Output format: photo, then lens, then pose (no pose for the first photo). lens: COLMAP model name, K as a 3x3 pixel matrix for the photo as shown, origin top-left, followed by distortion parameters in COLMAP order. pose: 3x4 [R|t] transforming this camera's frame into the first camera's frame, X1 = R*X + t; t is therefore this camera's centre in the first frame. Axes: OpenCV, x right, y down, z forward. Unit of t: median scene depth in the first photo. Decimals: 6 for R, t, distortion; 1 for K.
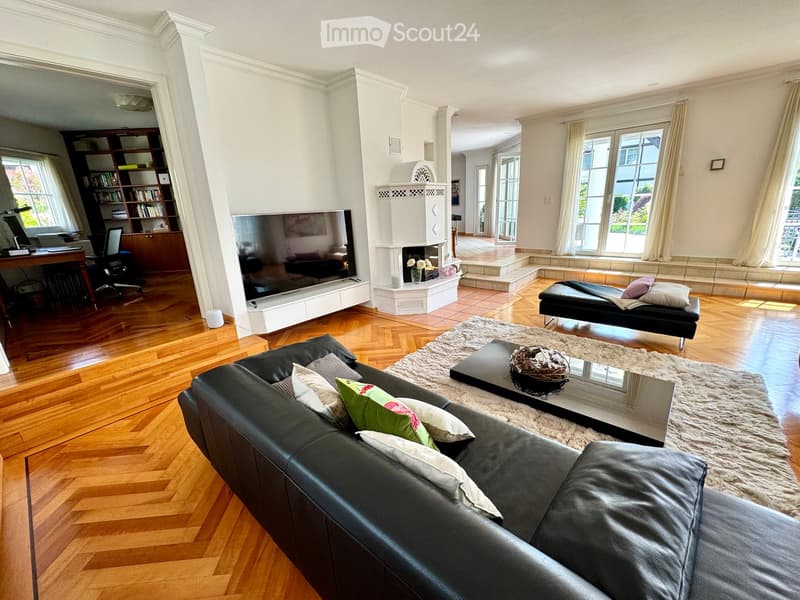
lens RADIAL K [[320.9, 0, 400.0], [0, 320.9, 300.0], [0, 0, 1]] dist [-0.000062, -0.000146]
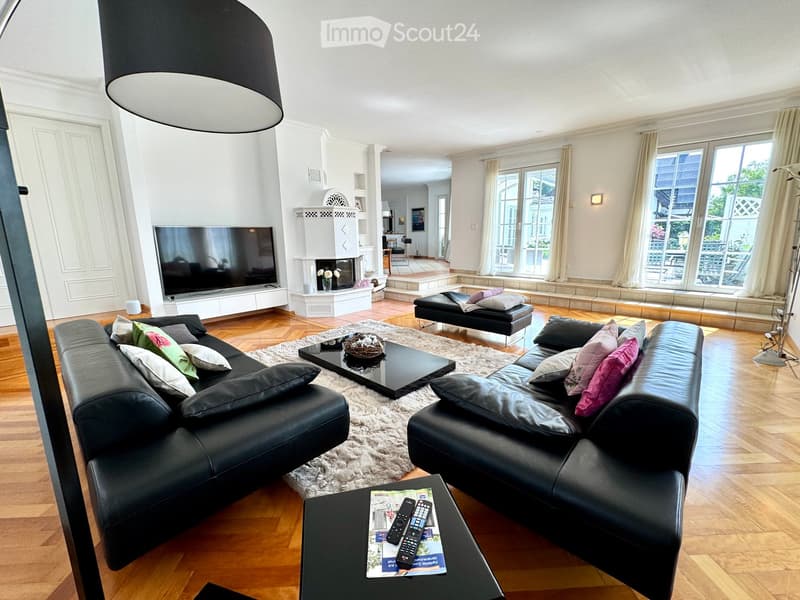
lens RADIAL K [[327.2, 0, 400.0], [0, 327.2, 300.0], [0, 0, 1]] dist [0.000748, -0.000066]
pose [[0.999032, 0.036597, -0.024395, 0.366682], [-0.038510, 0.995785, -0.083247, 0.073483], [0.021245, 0.084105, 0.996230, -0.179893]]
